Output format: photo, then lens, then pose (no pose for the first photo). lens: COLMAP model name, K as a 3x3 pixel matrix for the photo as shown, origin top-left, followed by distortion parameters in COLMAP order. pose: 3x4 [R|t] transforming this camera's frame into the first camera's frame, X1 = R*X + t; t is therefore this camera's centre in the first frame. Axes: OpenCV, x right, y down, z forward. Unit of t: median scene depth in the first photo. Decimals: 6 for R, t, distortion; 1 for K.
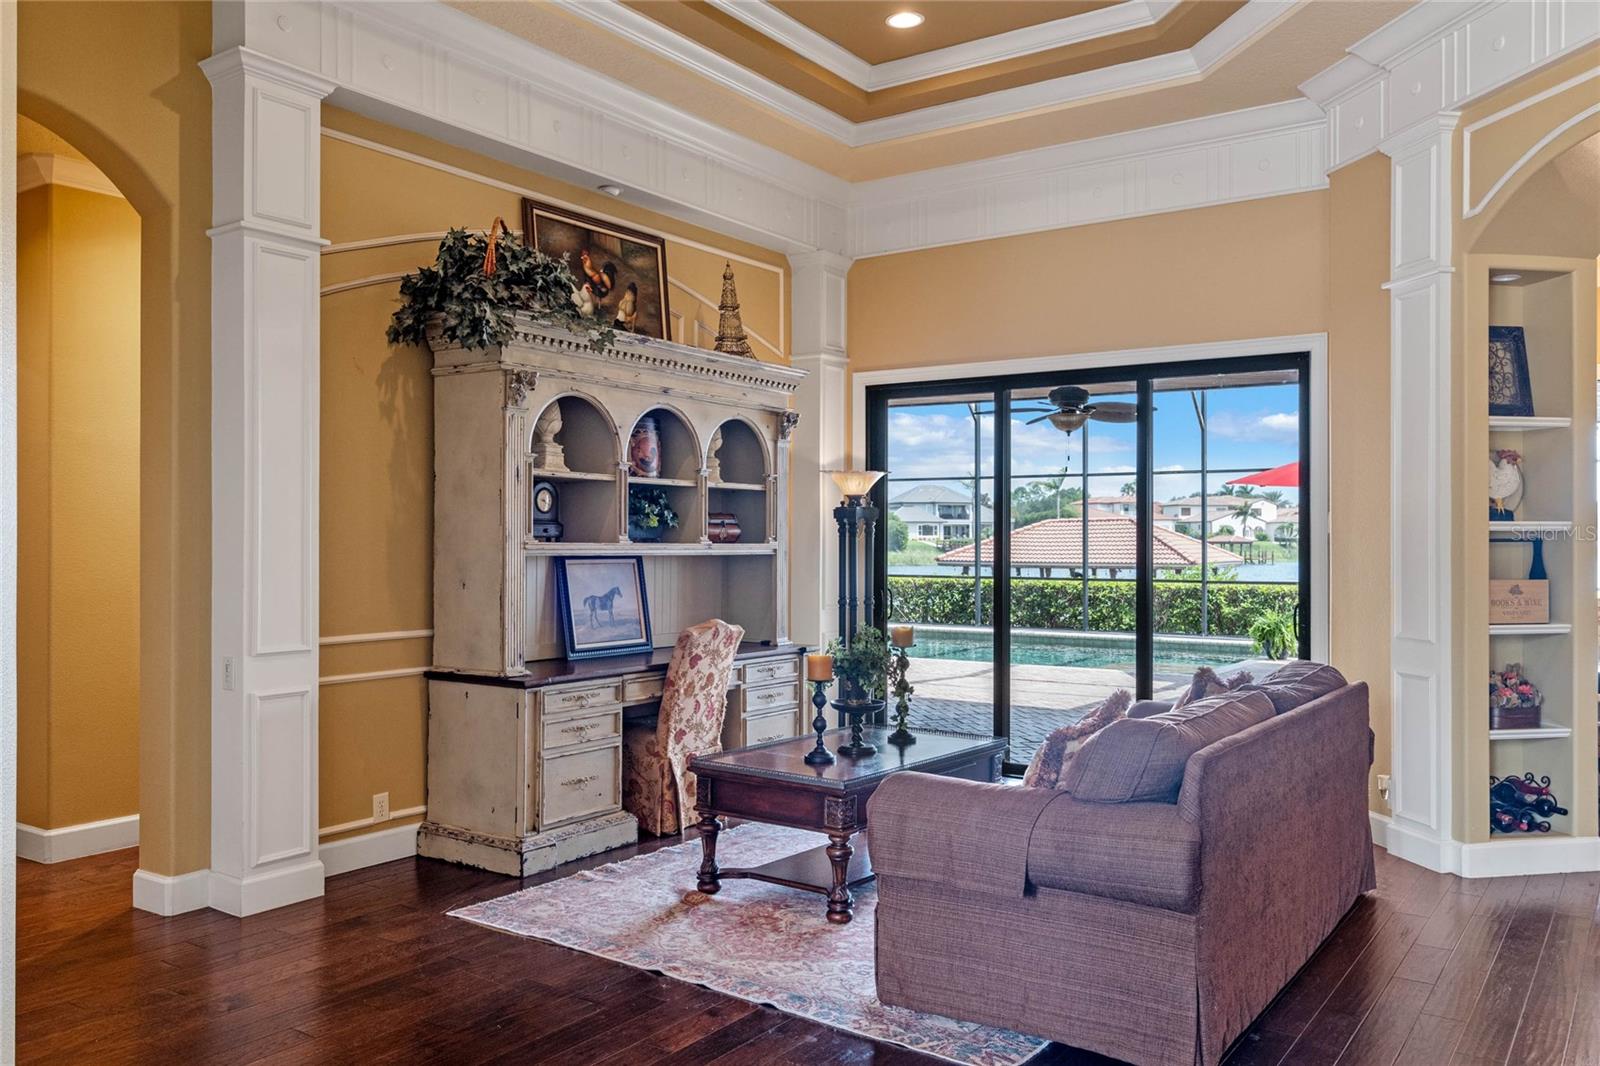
lens RADIAL K [[1255.5, 0, 802.4], [0, 1255.5, 531.5], [0, 0, 1]] dist [-0.003481, 0.010726]
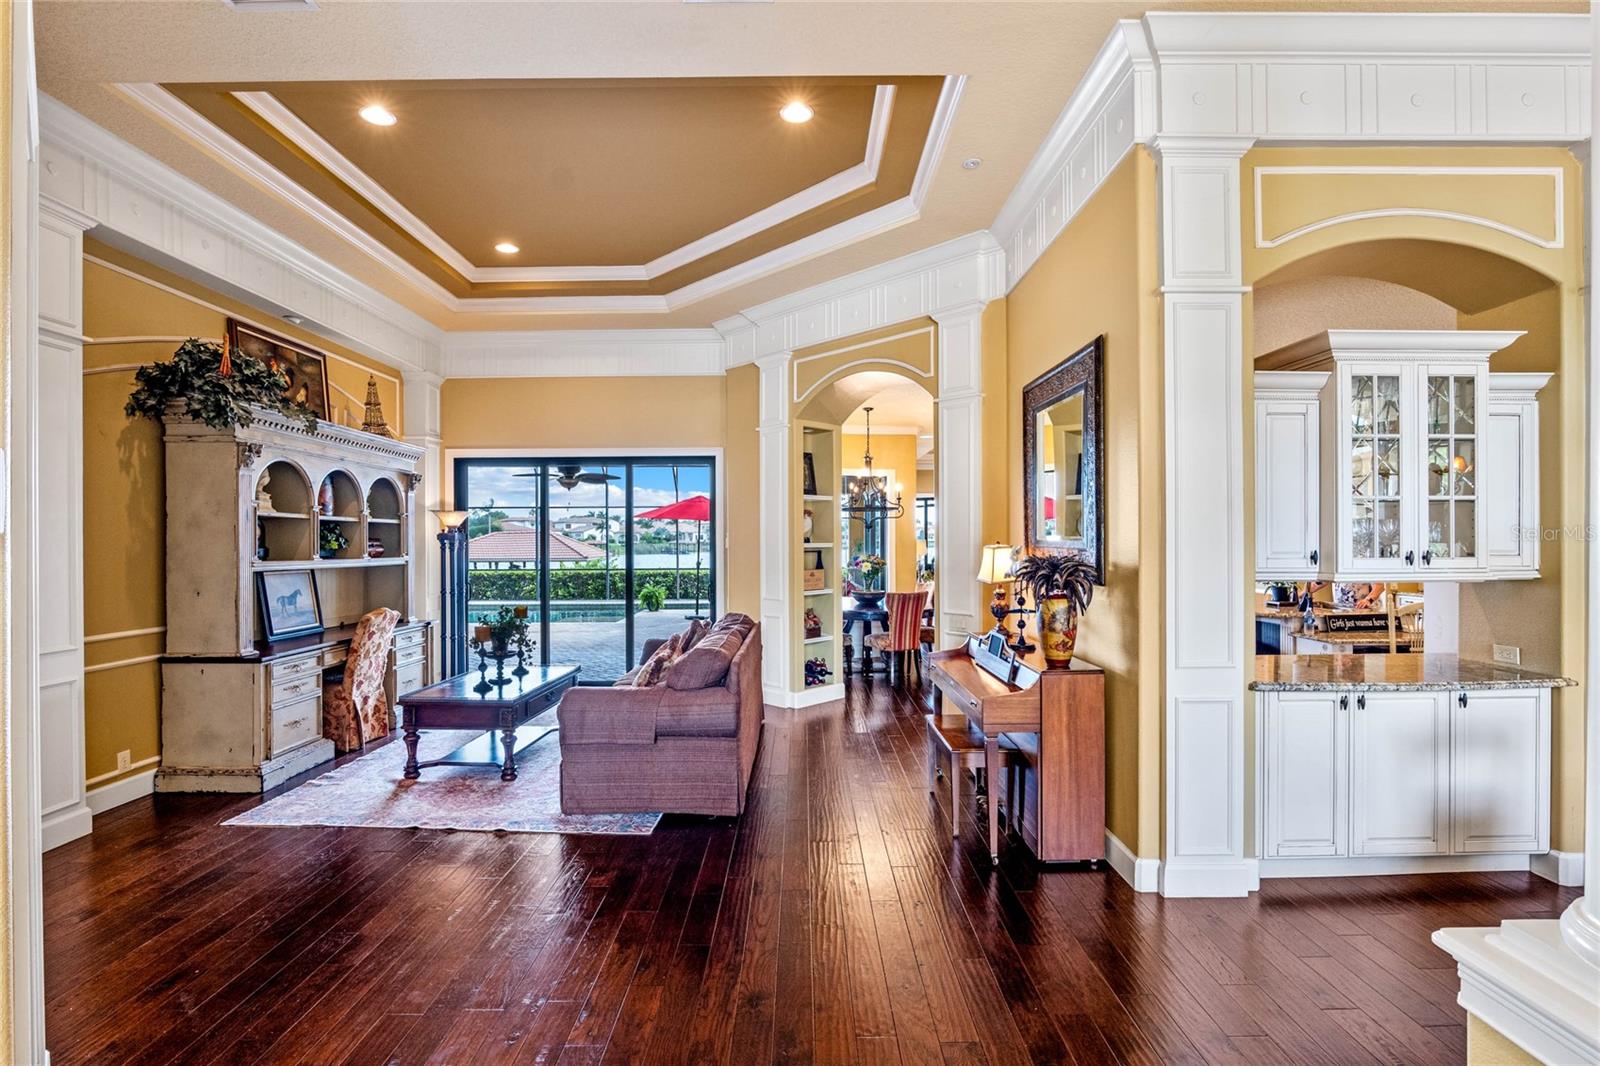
lens RADIAL K [[740.5, 0, 798.6], [0, 740.5, 539.8], [0, 0, 1]] dist [-0.021315, 0.004724]
pose [[0.826382, -0.004079, 0.563094, -0.173734], [0.002867, 0.999991, 0.003035, -0.017564], [-0.563102, -0.000894, 0.826387, -0.049822]]
